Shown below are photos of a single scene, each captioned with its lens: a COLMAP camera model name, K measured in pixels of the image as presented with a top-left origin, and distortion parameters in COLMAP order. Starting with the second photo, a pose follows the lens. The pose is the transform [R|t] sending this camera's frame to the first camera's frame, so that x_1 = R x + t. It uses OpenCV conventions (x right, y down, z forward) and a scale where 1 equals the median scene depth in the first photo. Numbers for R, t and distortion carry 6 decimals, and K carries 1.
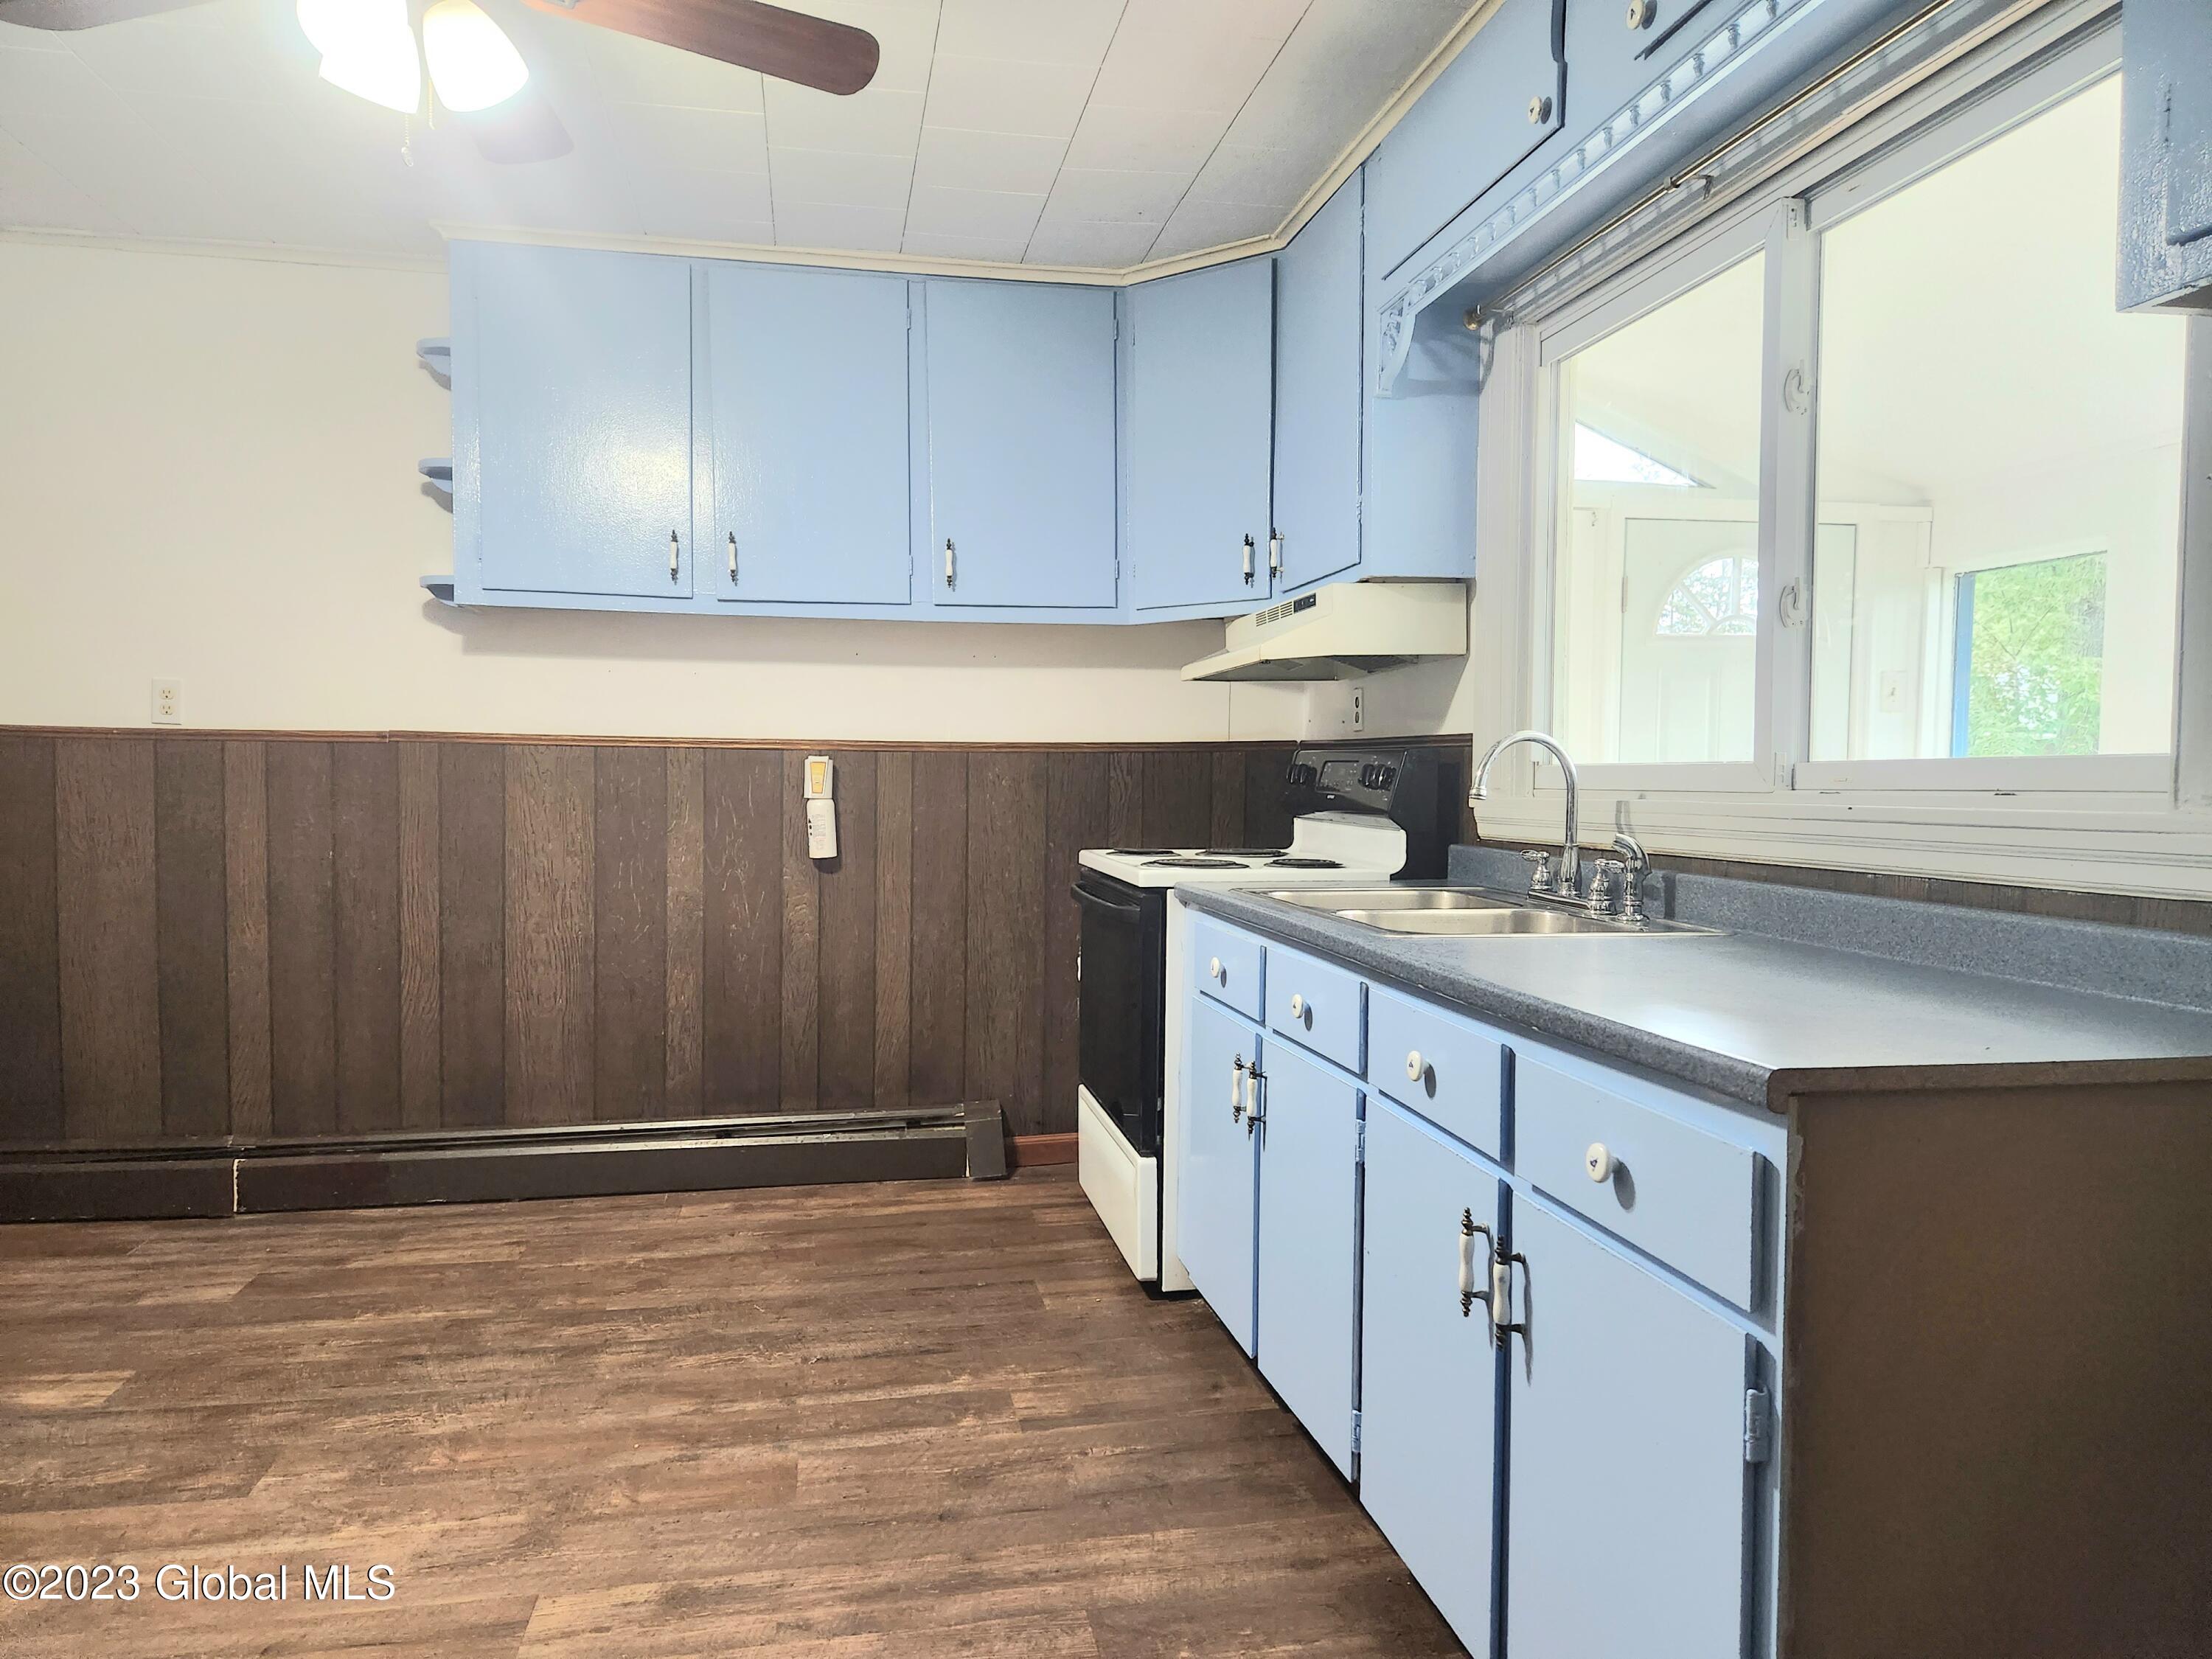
lens RADIAL K [[1459.2, 0, 1079.4], [0, 1459.2, 835.3], [0, 0, 1]] dist [0.079126, -0.069847]
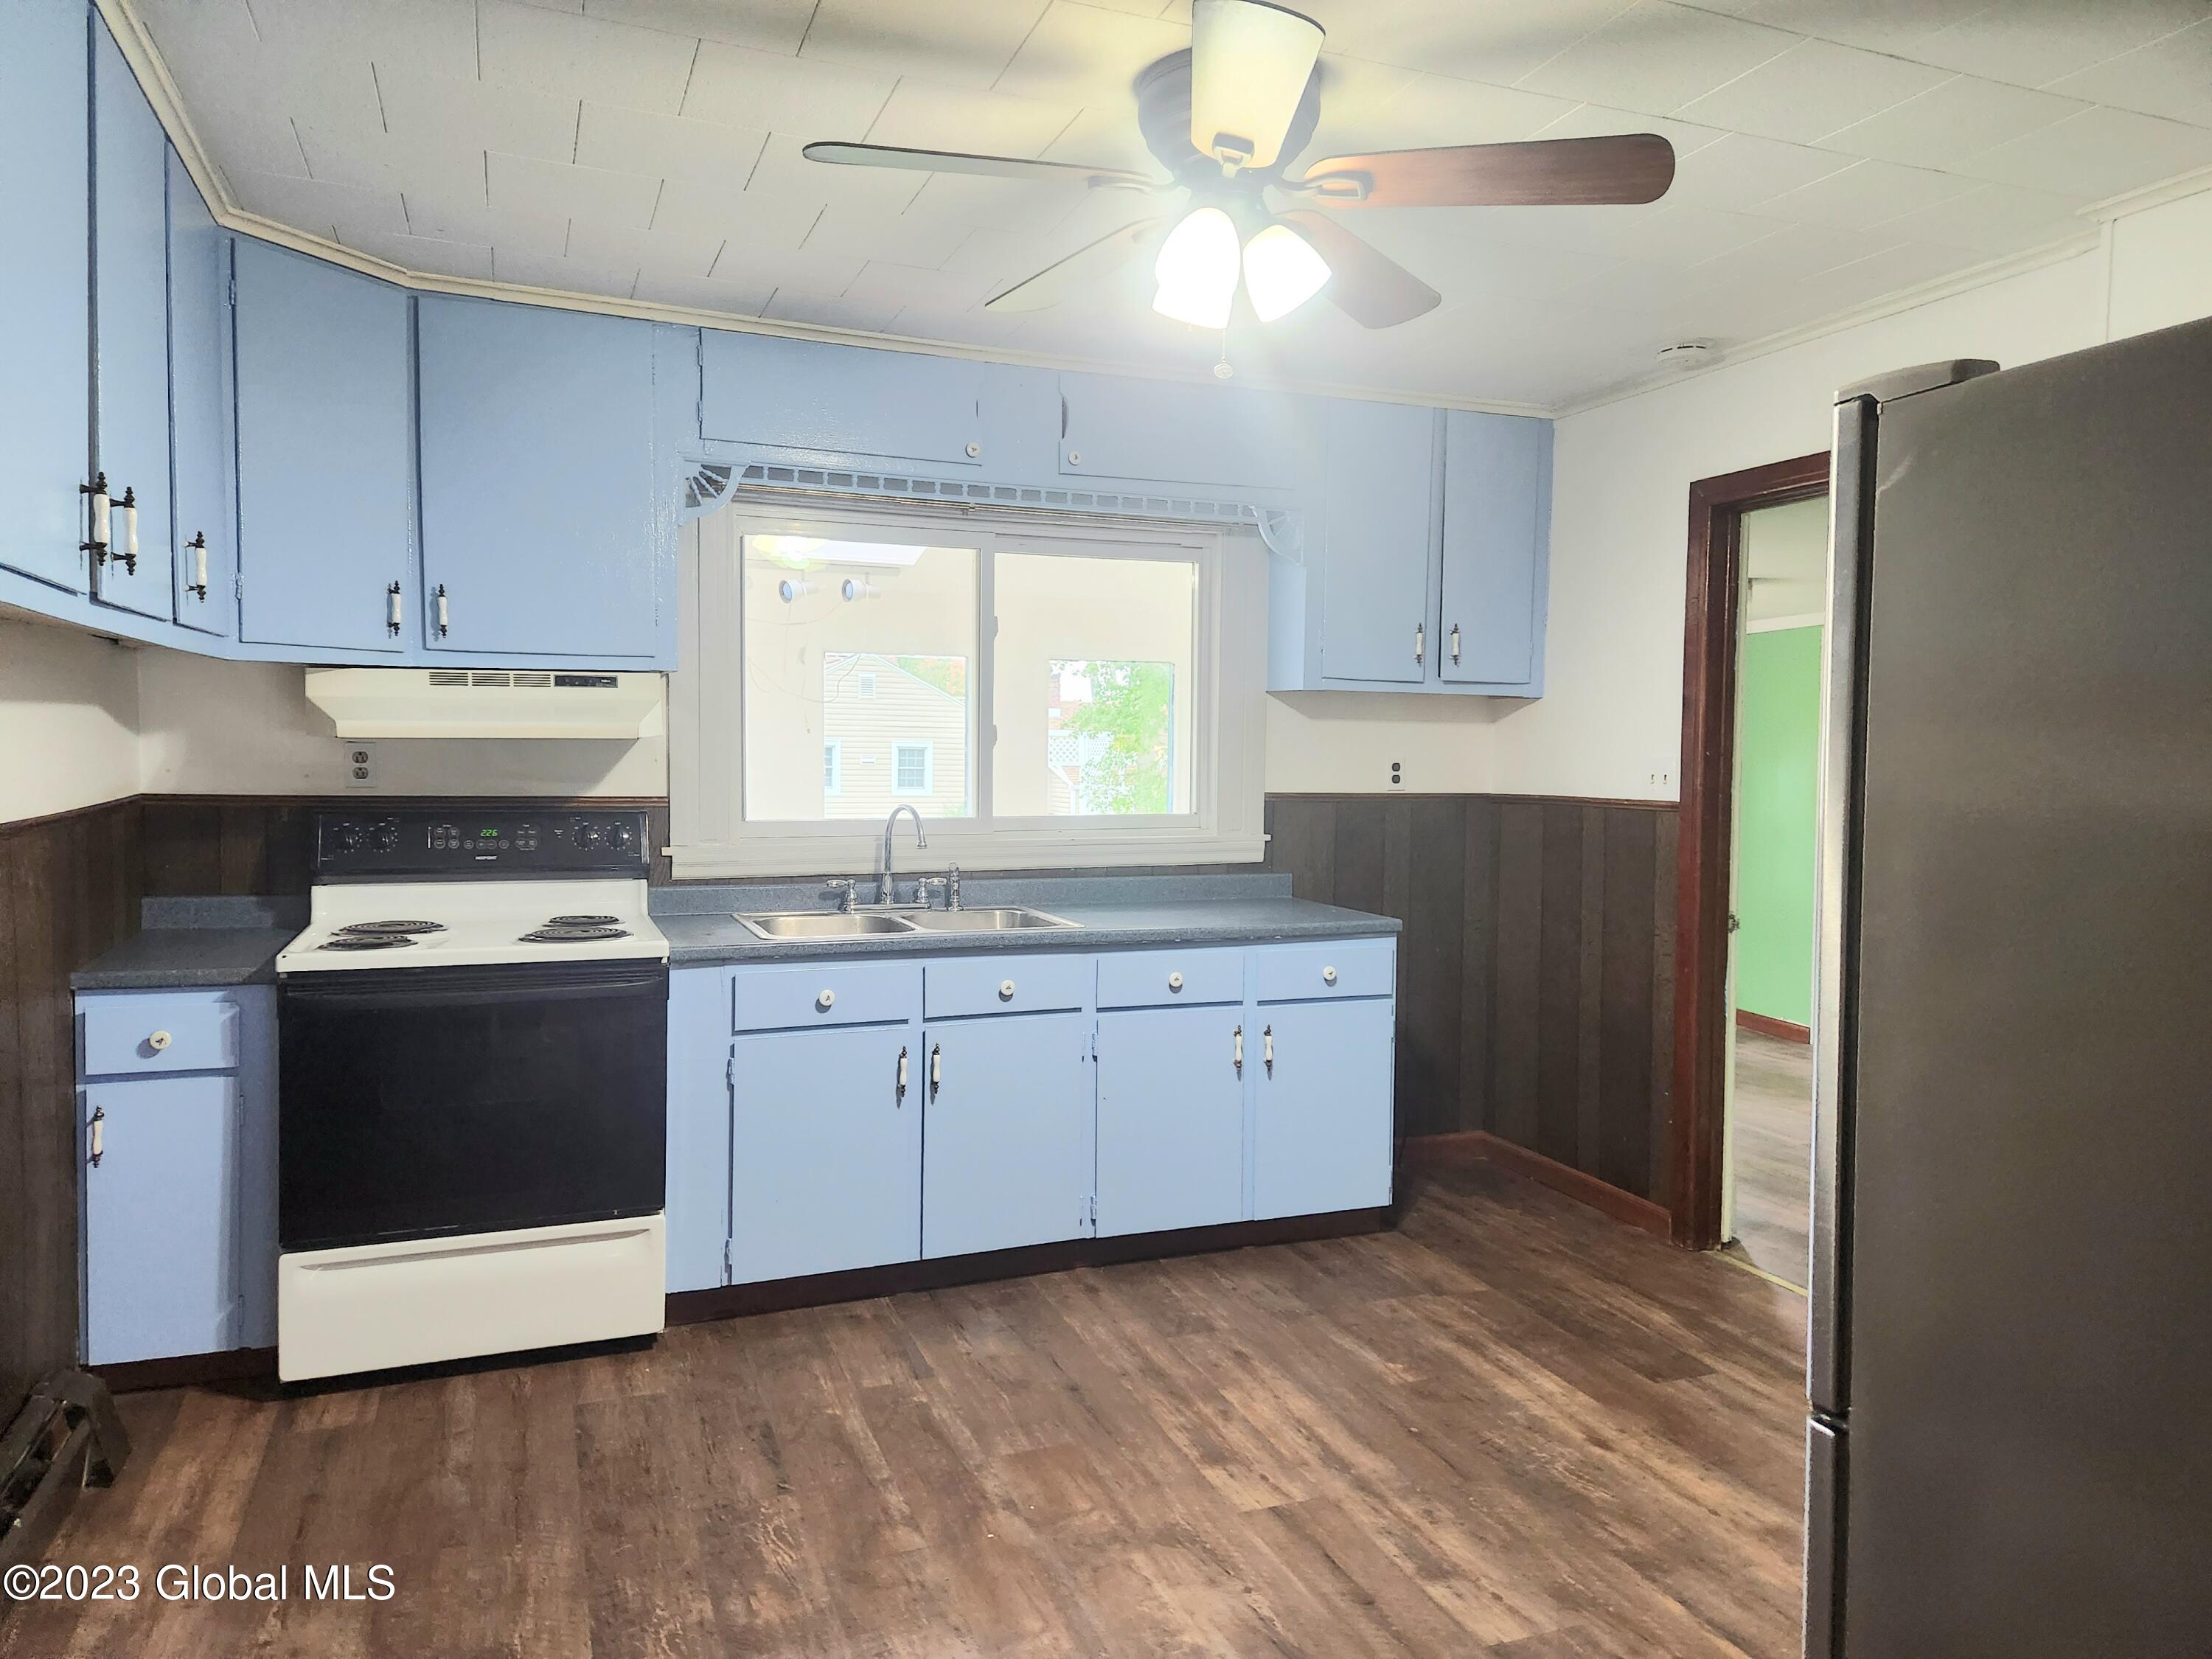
lens RADIAL K [[1459.2, 0, 1093.7], [0, 1459.2, 822.7], [0, 0, 1]] dist [0.079126, -0.069847]
pose [[-0.176306, -0.063669, 0.982274, -1.126726], [0.032728, 0.996975, 0.070496, -0.135777], [-0.983791, 0.044577, -0.173689, 0.943735]]
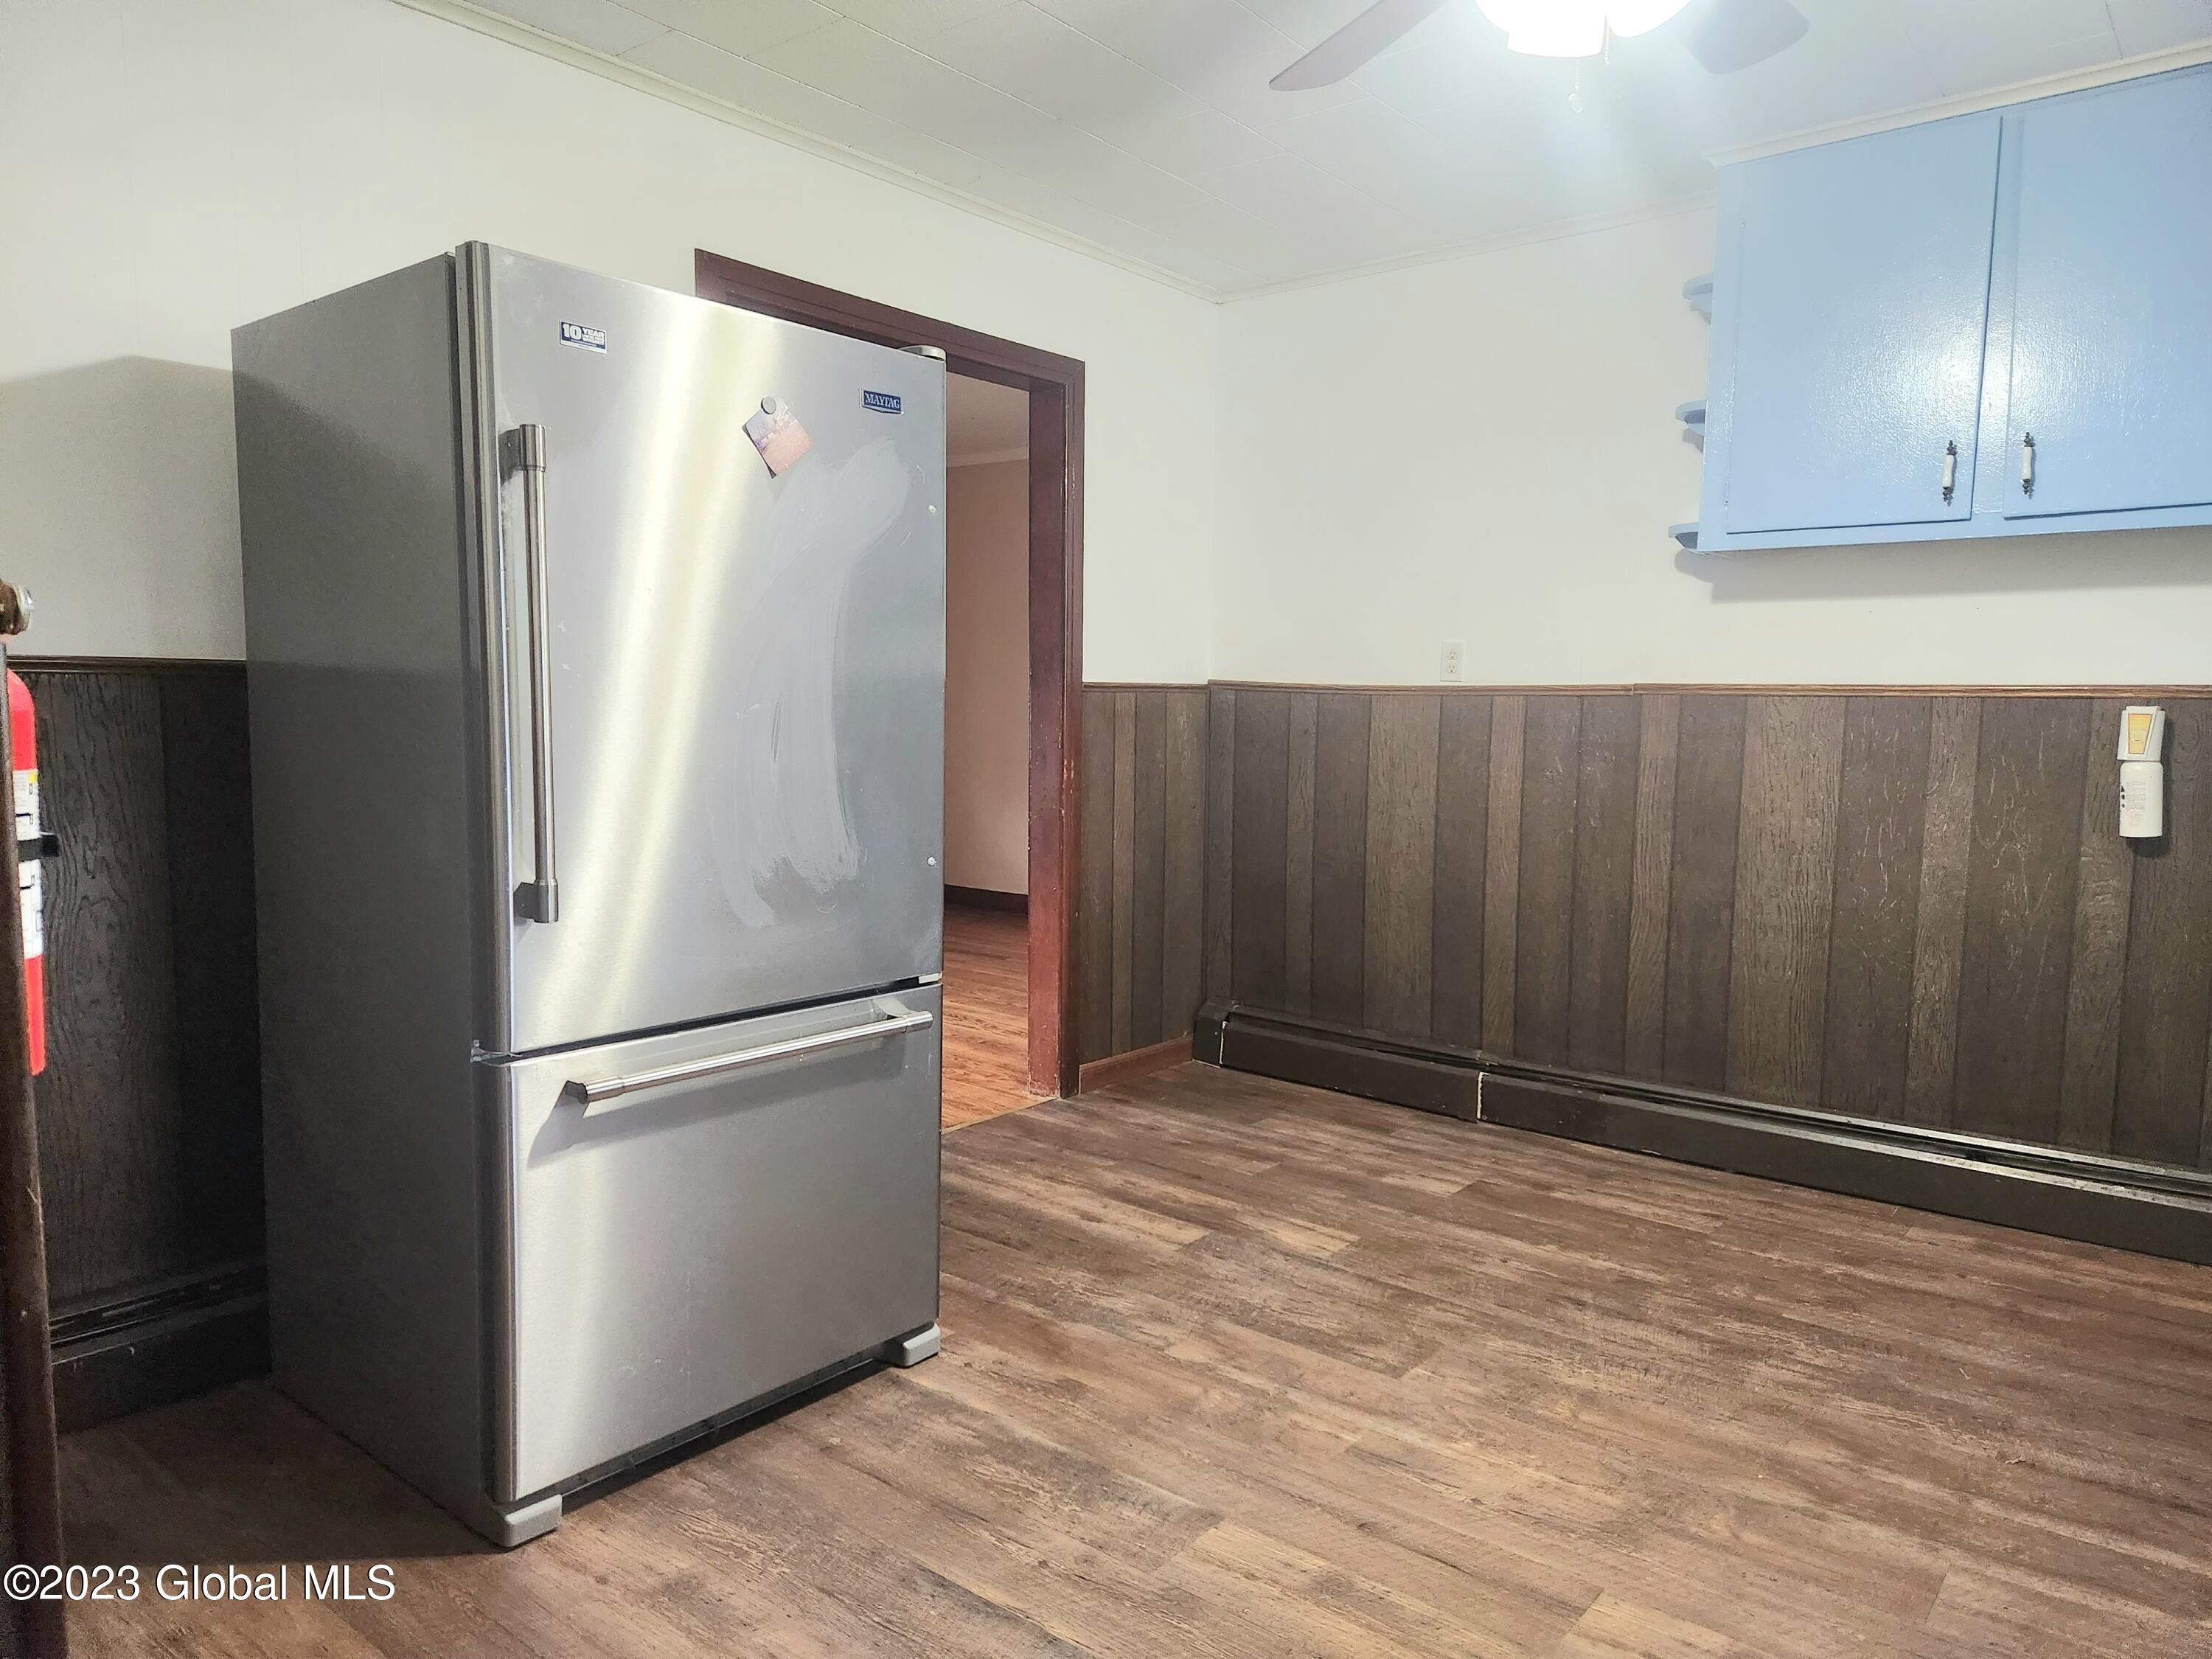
lens RADIAL K [[1459.2, 0, 1122.2], [0, 1459.2, 829.9], [0, 0, 1]] dist [0.079126, -0.069847]
pose [[0.661151, 0.063946, -0.747522, 0.085281], [-0.037255, 0.997930, 0.052416, -0.014123], [0.749327, -0.006806, 0.662165, 0.093022]]
